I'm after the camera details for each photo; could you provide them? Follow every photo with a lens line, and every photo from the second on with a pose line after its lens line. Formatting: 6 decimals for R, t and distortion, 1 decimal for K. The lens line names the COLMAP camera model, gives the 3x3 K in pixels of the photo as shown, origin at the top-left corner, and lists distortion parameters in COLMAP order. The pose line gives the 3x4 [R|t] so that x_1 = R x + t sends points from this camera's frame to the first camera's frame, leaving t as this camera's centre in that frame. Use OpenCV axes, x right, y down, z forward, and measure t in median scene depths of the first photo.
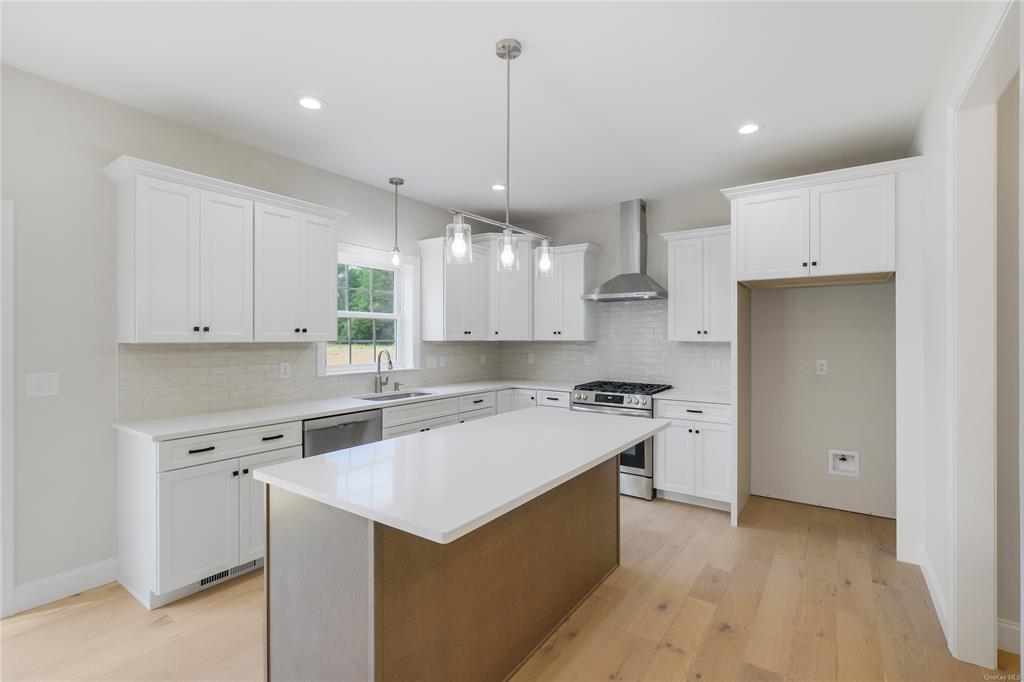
lens RADIAL K [[462.4, 0, 519.5], [0, 462.4, 336.8], [0, 0, 1]] dist [-0.003516, 0.001243]
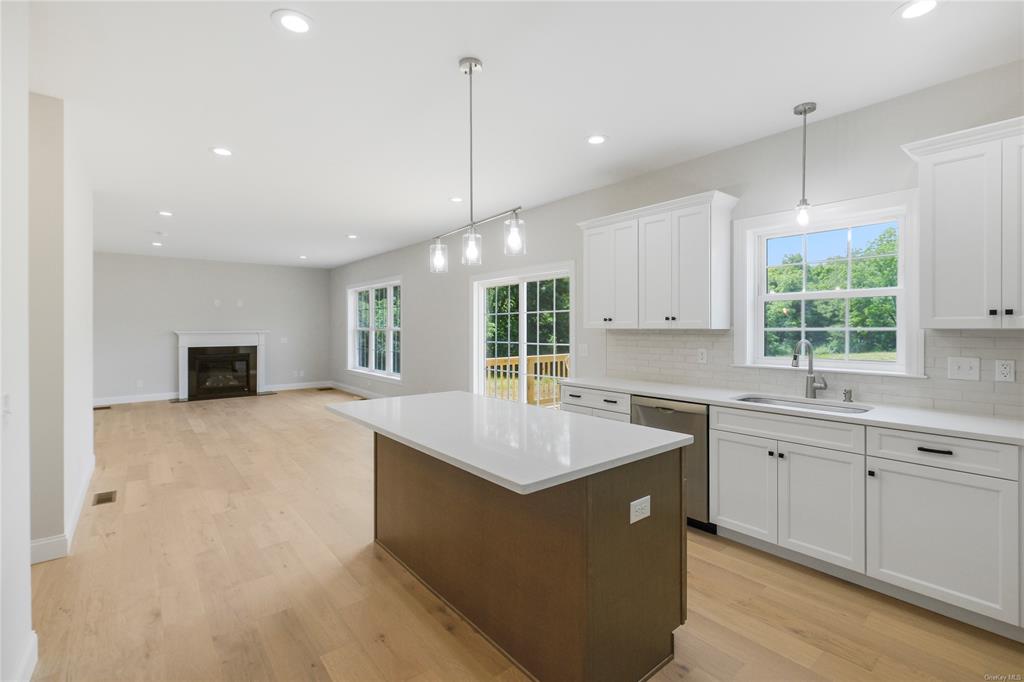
lens RADIAL K [[462.4, 0, 519.4], [0, 462.4, 326.6], [0, 0, 1]] dist [-0.003516, 0.001243]
pose [[-0.270536, -0.001675, -0.962708, 0.570964], [0.003904, 0.999988, -0.002837, 0.006026], [0.962702, -0.004526, -0.270527, 0.790388]]
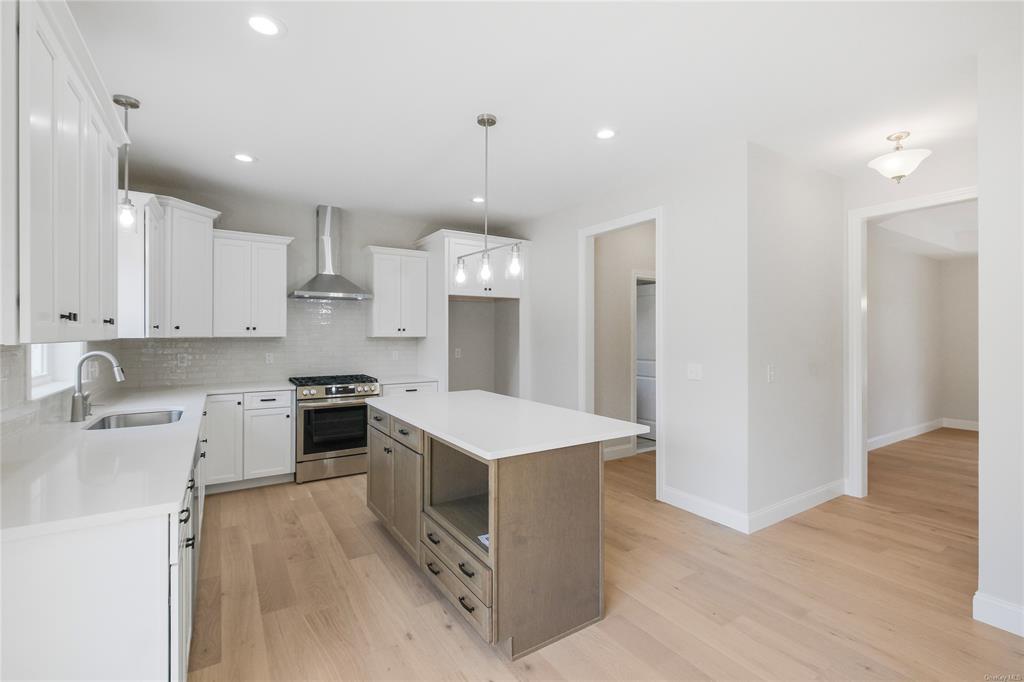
lens RADIAL K [[462.4, 0, 516.9], [0, 462.4, 335.1], [0, 0, 1]] dist [-0.003516, 0.001243]
pose [[0.380279, -0.001132, 0.924871, -0.694099], [-0.002084, 0.999996, 0.002081, 0.001818], [-0.924869, -0.002718, 0.380275, 0.225273]]
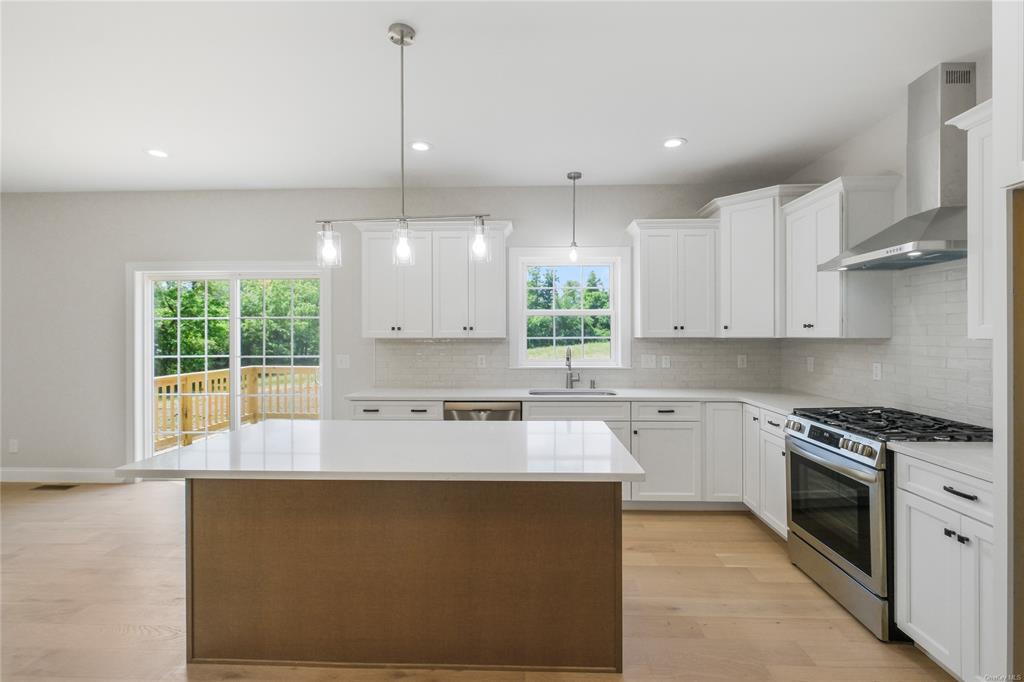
lens RADIAL K [[462.4, 0, 516.3], [0, 462.4, 333.7], [0, 0, 1]] dist [-0.003516, 0.001243]
pose [[0.539371, -0.004595, -0.842056, 0.512979], [0.003926, 0.999988, -0.002942, 0.003595], [0.842059, -0.001719, 0.539383, 0.375908]]
